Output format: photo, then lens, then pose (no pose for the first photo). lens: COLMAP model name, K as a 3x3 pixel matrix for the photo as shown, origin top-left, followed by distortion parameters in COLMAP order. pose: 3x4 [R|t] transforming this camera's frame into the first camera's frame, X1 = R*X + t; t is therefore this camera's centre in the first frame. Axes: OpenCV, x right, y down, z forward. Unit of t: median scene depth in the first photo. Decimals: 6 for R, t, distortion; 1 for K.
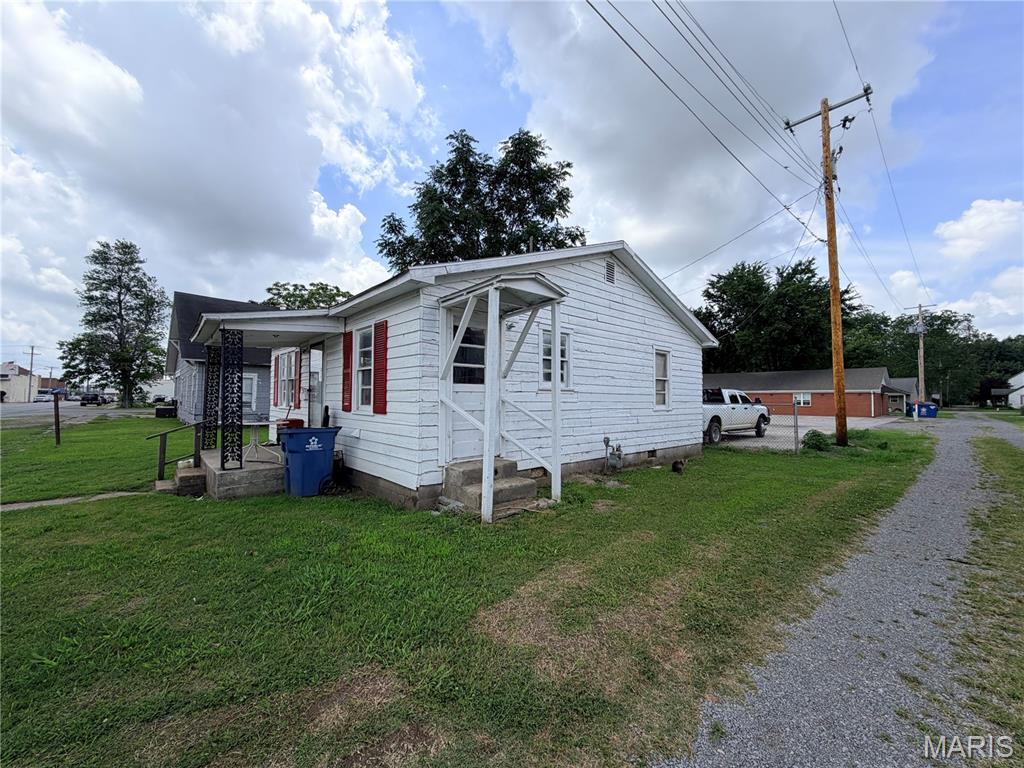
lens RADIAL K [[408.9, 0, 510.9], [0, 408.9, 383.6], [0, 0, 1]] dist [-0.012277, -0.000359]
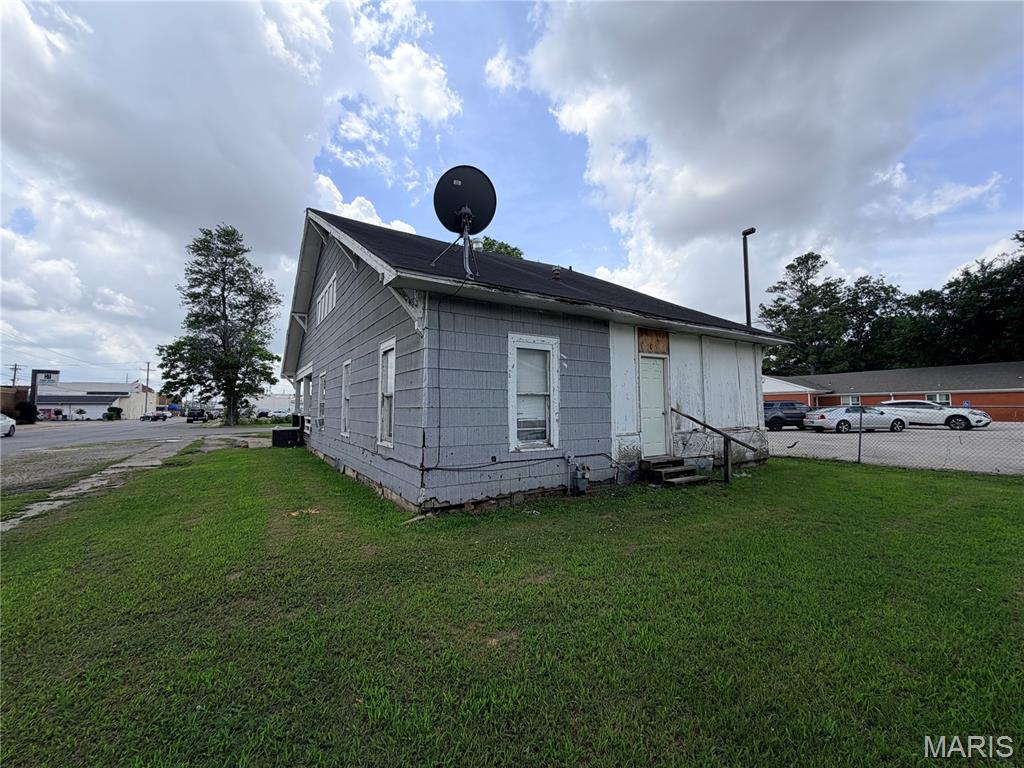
lens RADIAL K [[408.9, 0, 511.7], [0, 408.9, 382.4], [0, 0, 1]] dist [-0.012277, -0.000359]
pose [[0.986706, -0.029516, -0.159812, -0.252760], [0.025789, 0.999346, -0.025345, 0.008502], [0.160456, 0.020887, 0.986822, 0.272105]]
